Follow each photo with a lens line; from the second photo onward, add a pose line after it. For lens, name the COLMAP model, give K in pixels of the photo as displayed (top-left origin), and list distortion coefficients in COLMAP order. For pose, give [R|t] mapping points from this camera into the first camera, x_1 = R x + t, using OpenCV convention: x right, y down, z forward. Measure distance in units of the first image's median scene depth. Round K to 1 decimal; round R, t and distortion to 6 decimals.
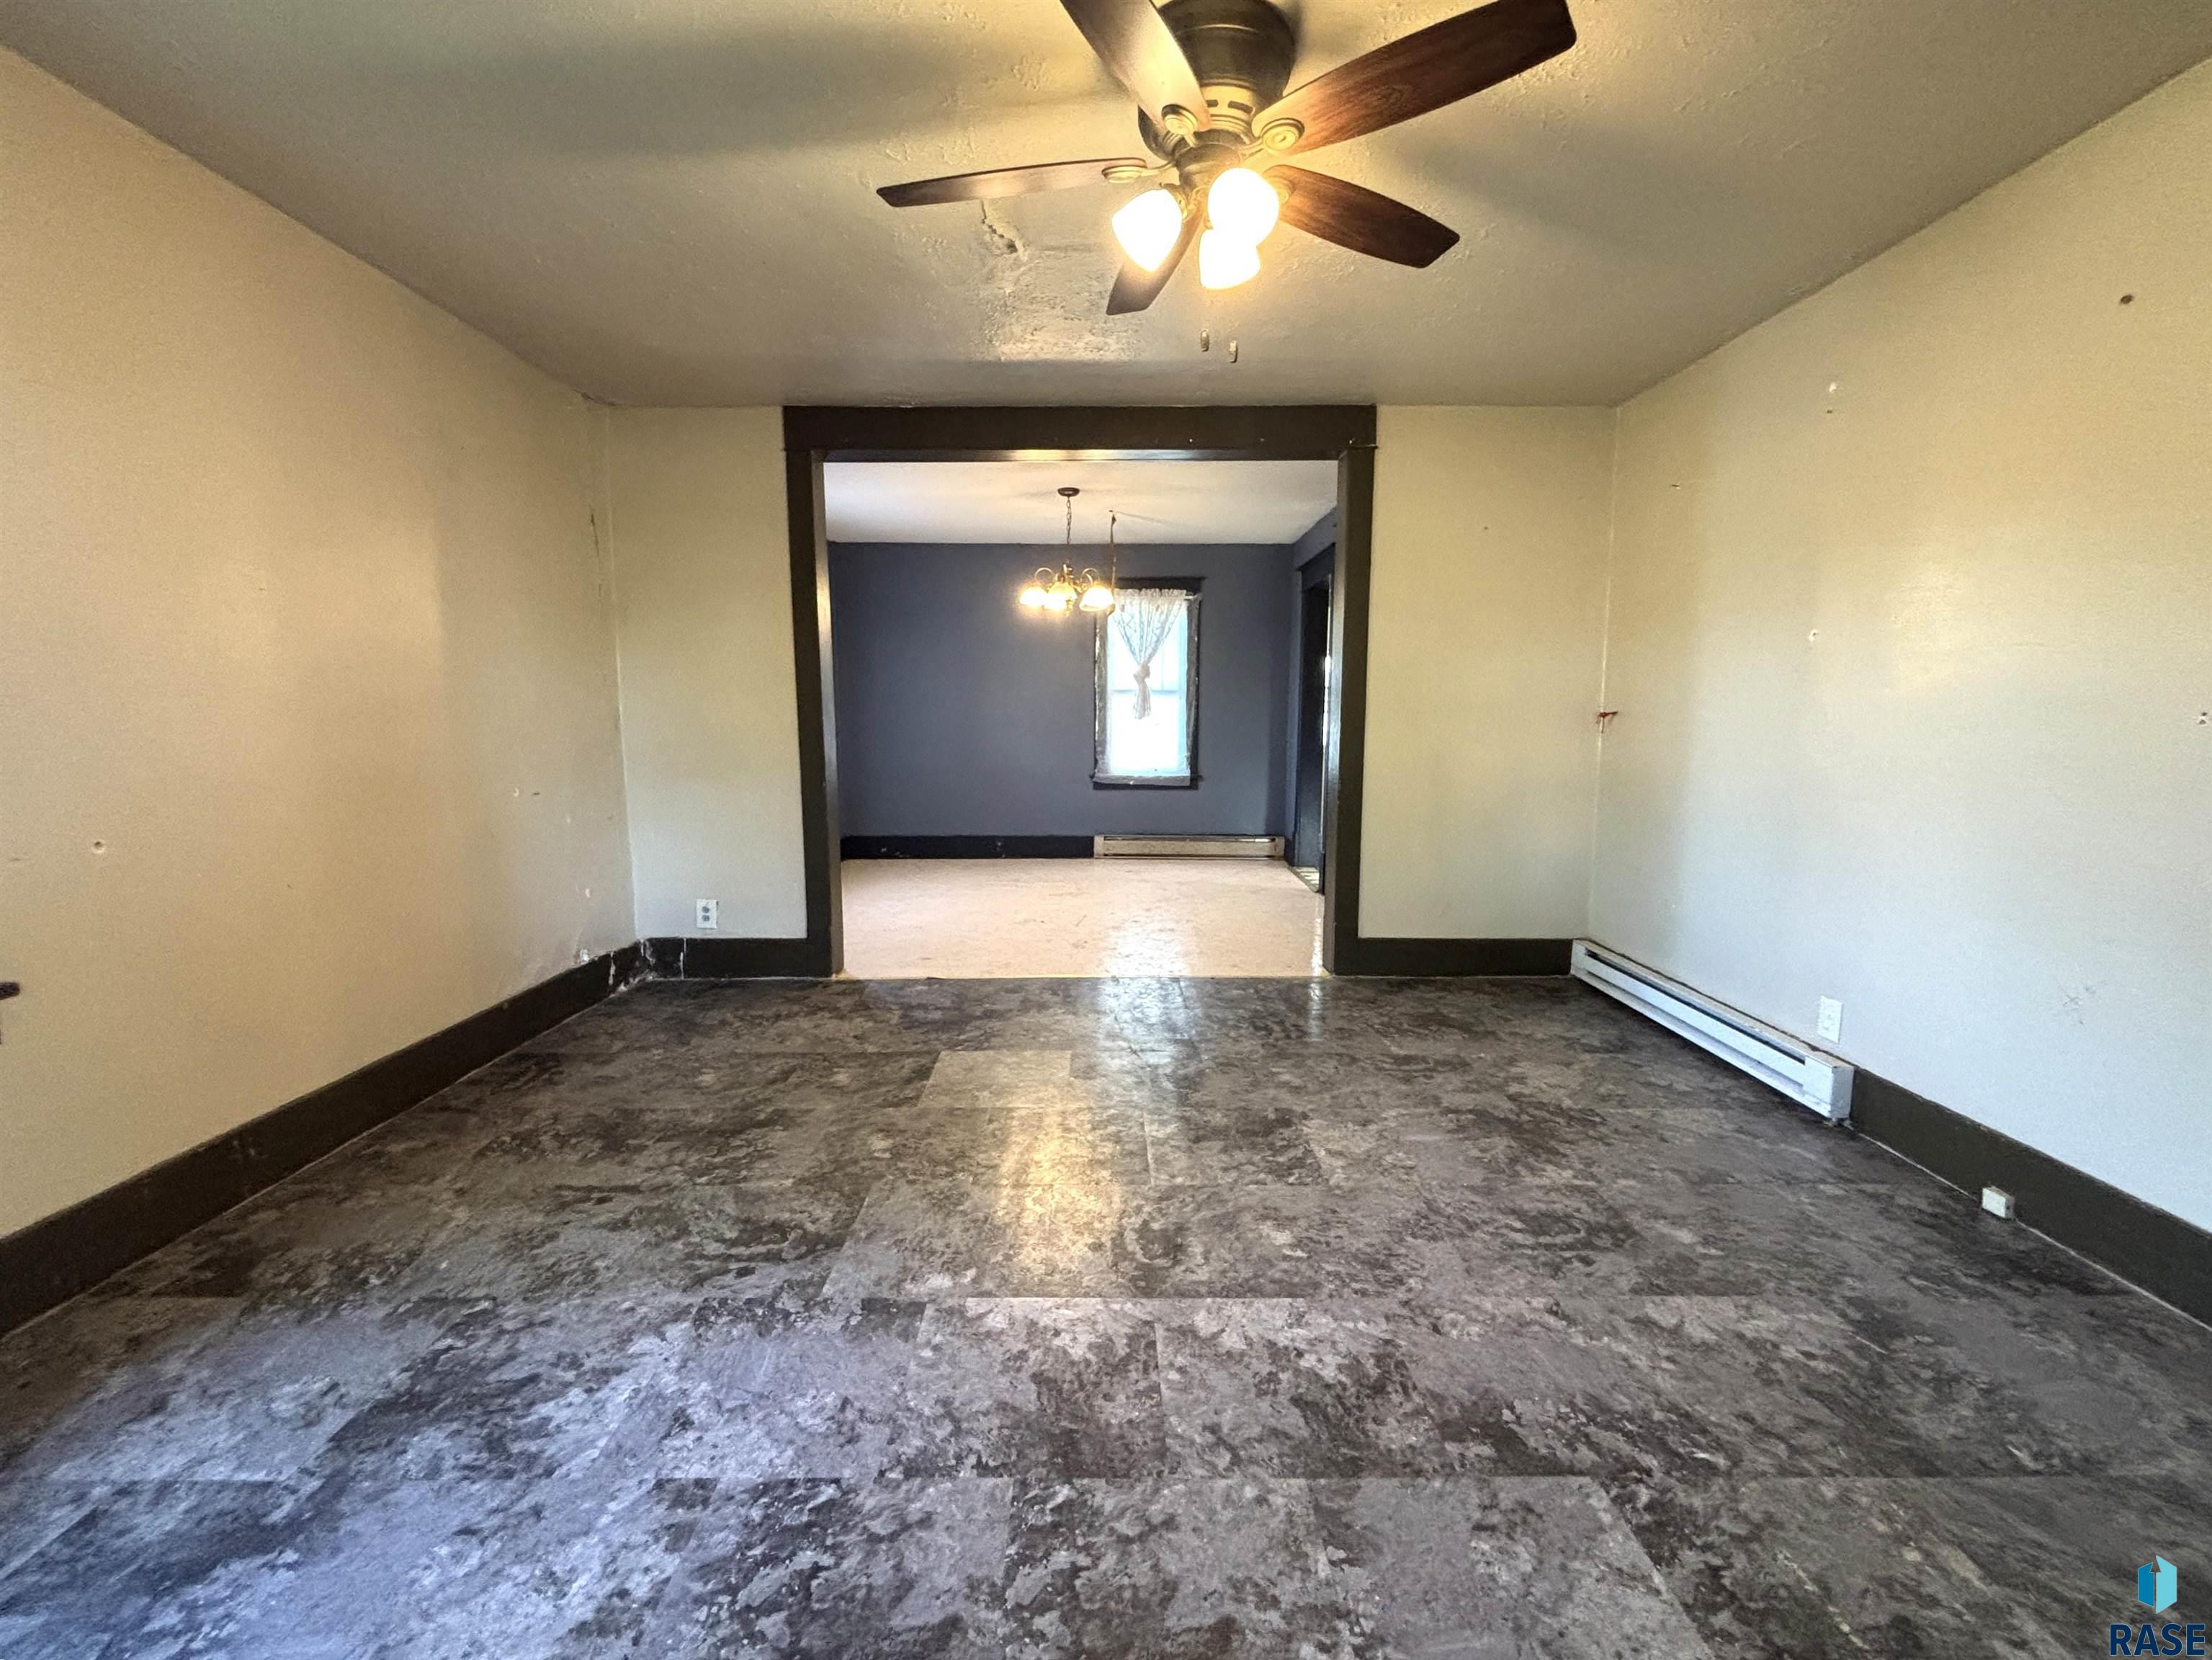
lens RADIAL K [[917.7, 0, 1084.7], [0, 917.7, 842.5], [0, 0, 1]] dist [0.000804, -0.001187]
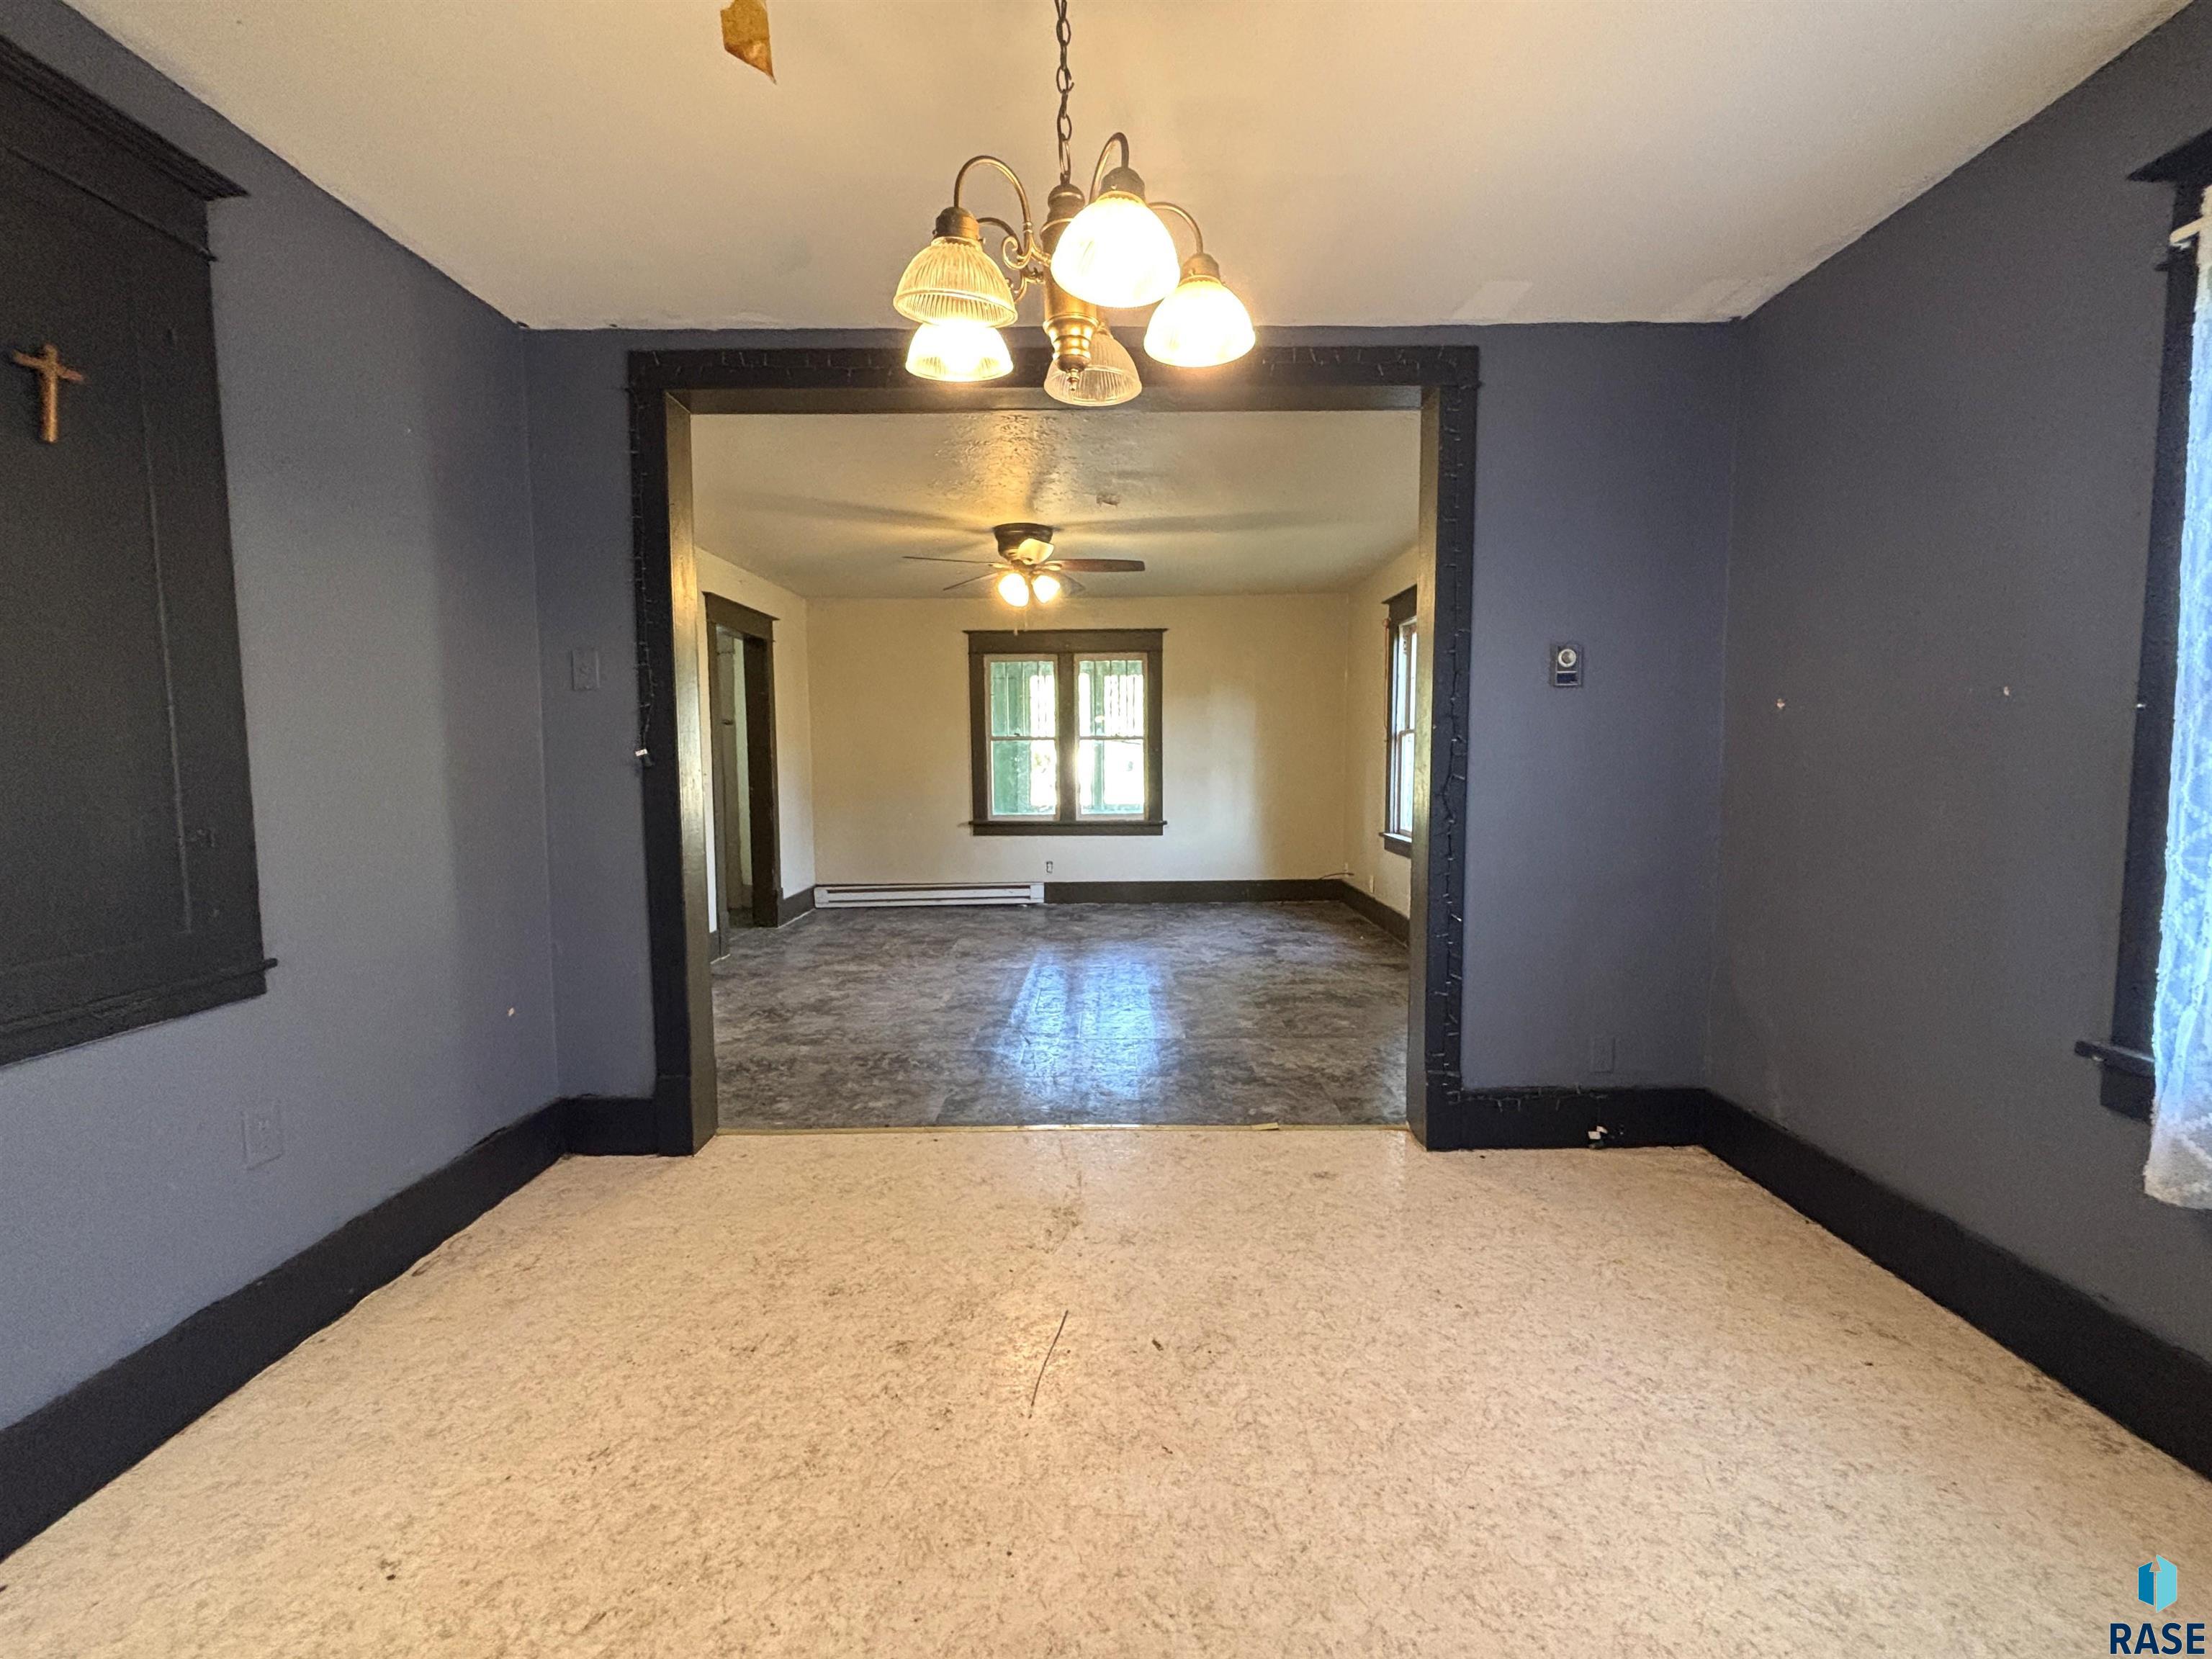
lens RADIAL K [[917.6, 0, 1128.5], [0, 917.6, 845.8], [0, 0, 1]] dist [0.000804, -0.001187]
pose [[-0.999355, 0.013343, -0.033340, -0.056691], [0.004922, 0.970539, 0.240892, -0.426365], [0.035572, 0.240573, -0.969979, 2.868903]]
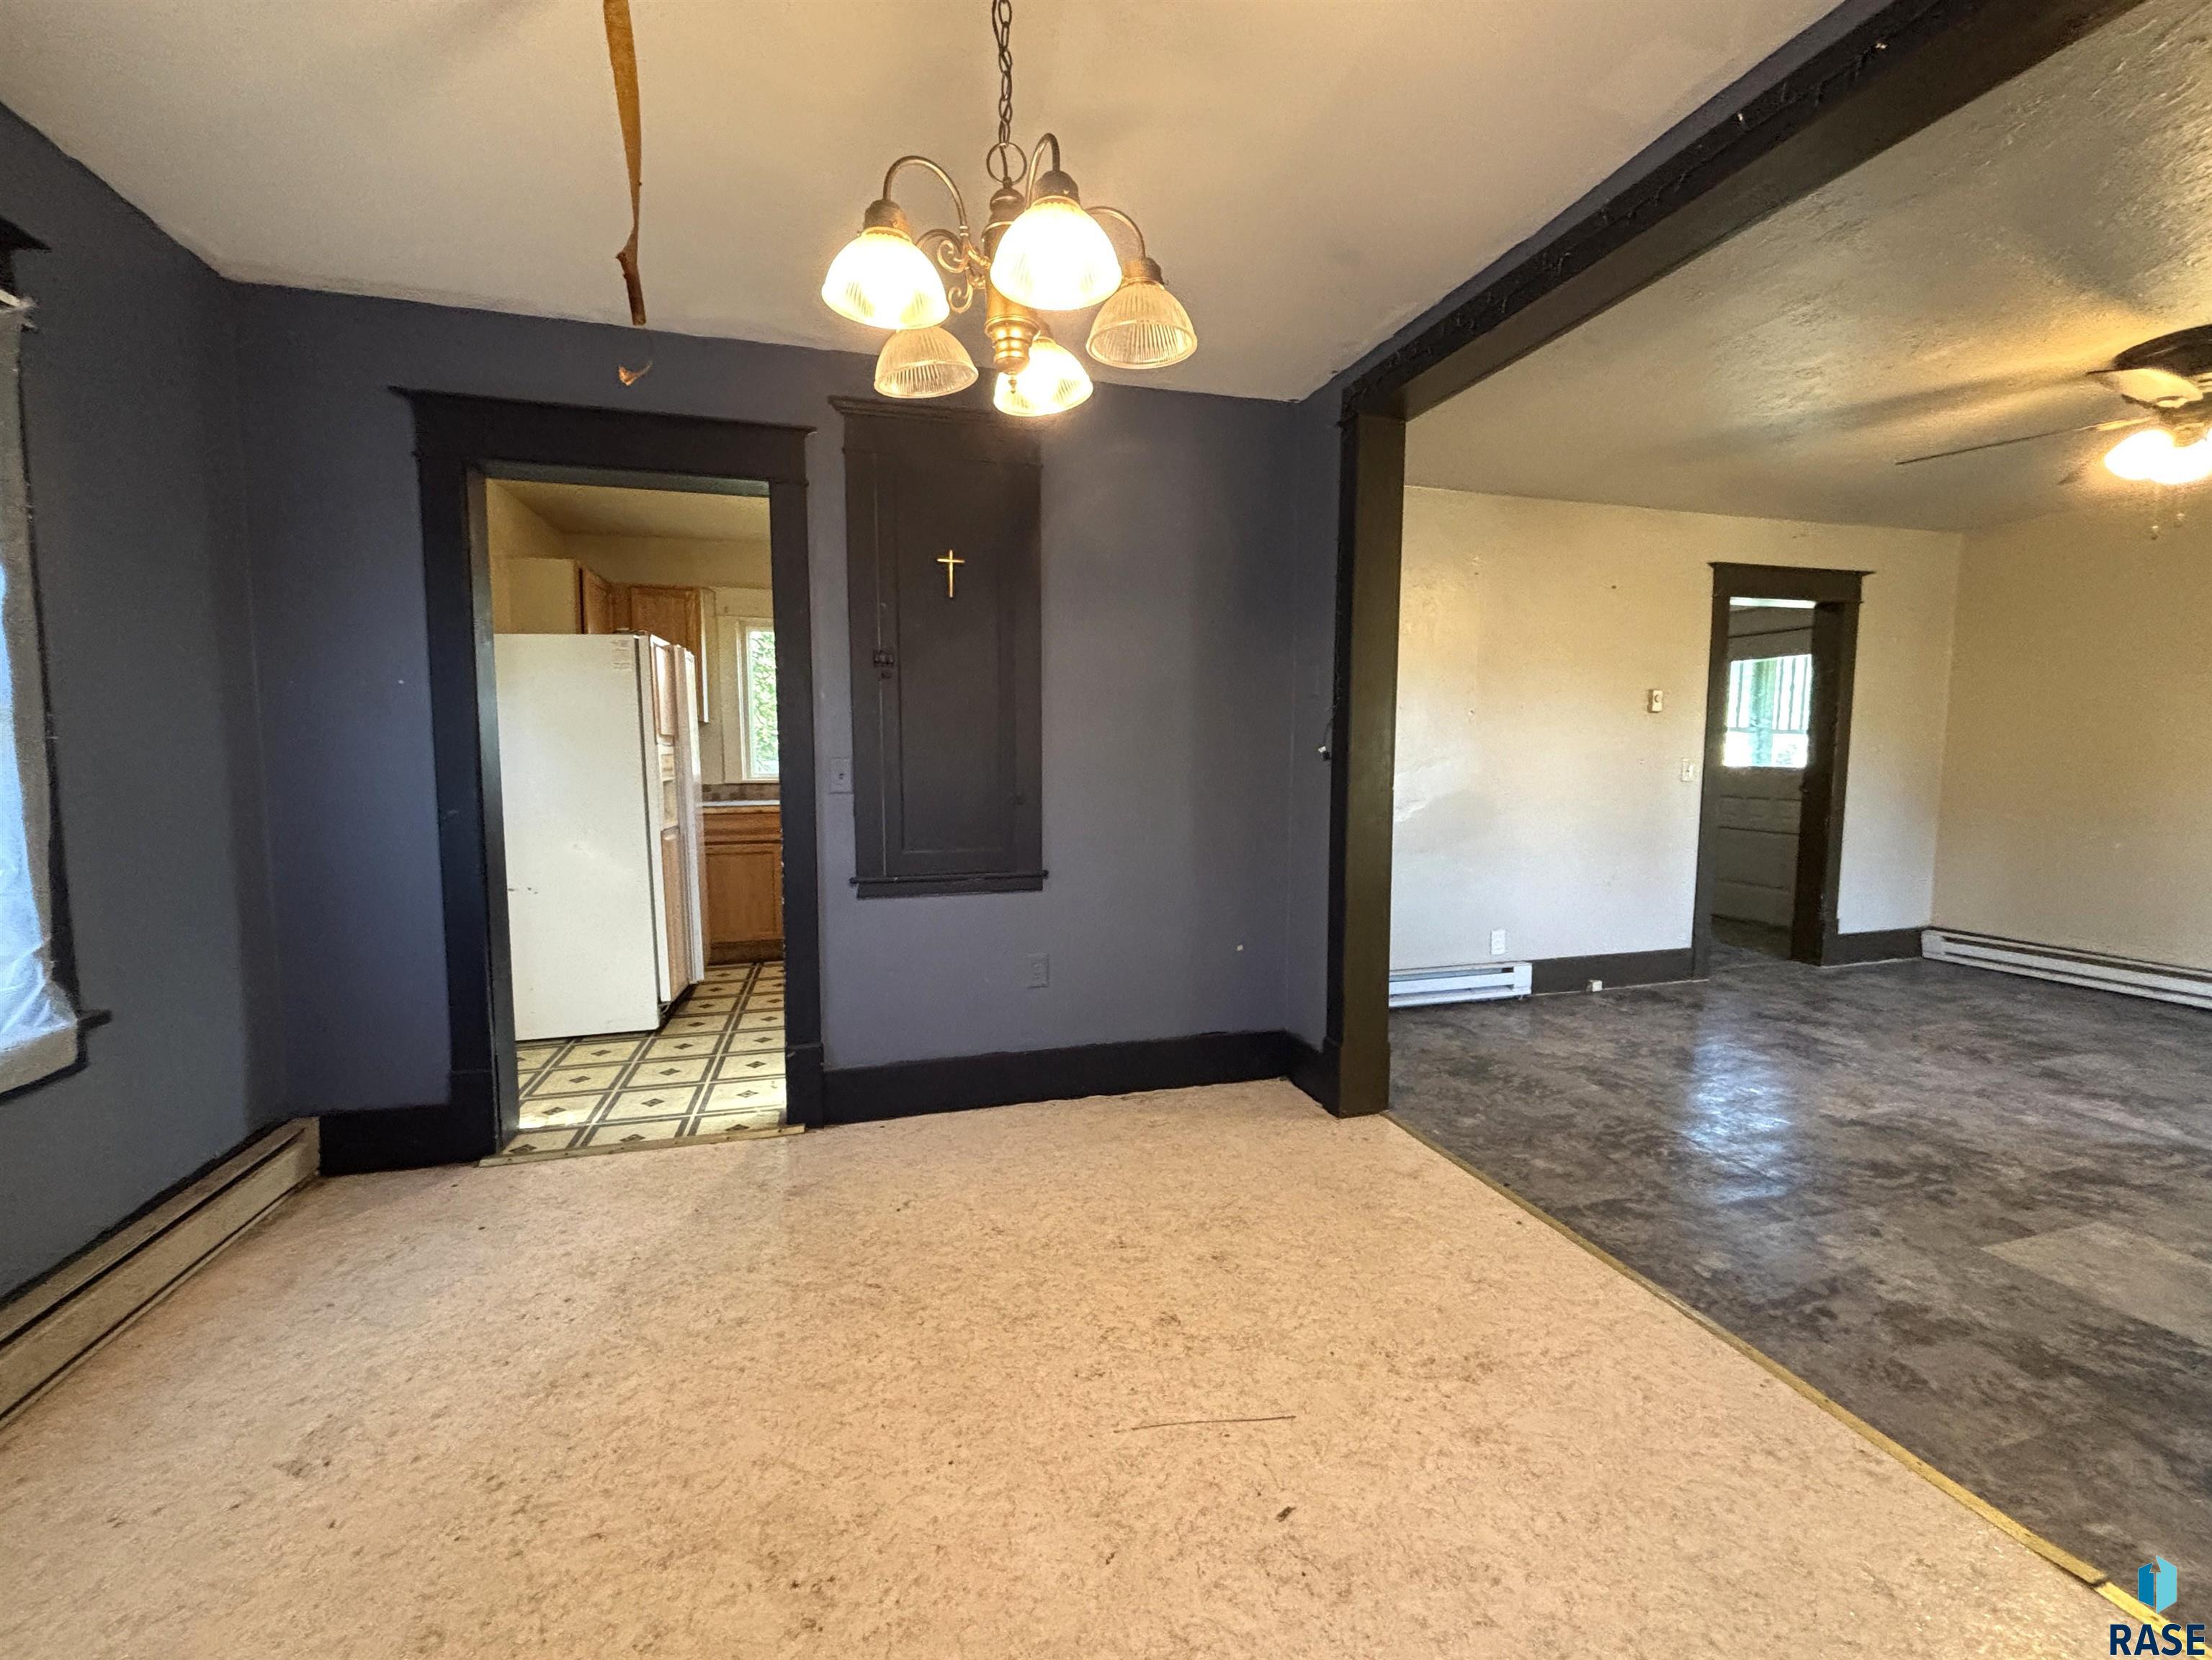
lens RADIAL K [[917.7, 0, 1089.3], [0, 917.7, 839.4], [0, 0, 1]] dist [0.000804, -0.001187]
pose [[-0.290597, -0.087437, 0.952842, -0.620413], [0.141122, 0.981009, 0.133061, -0.362412], [-0.946381, 0.173134, -0.272739, 2.411205]]
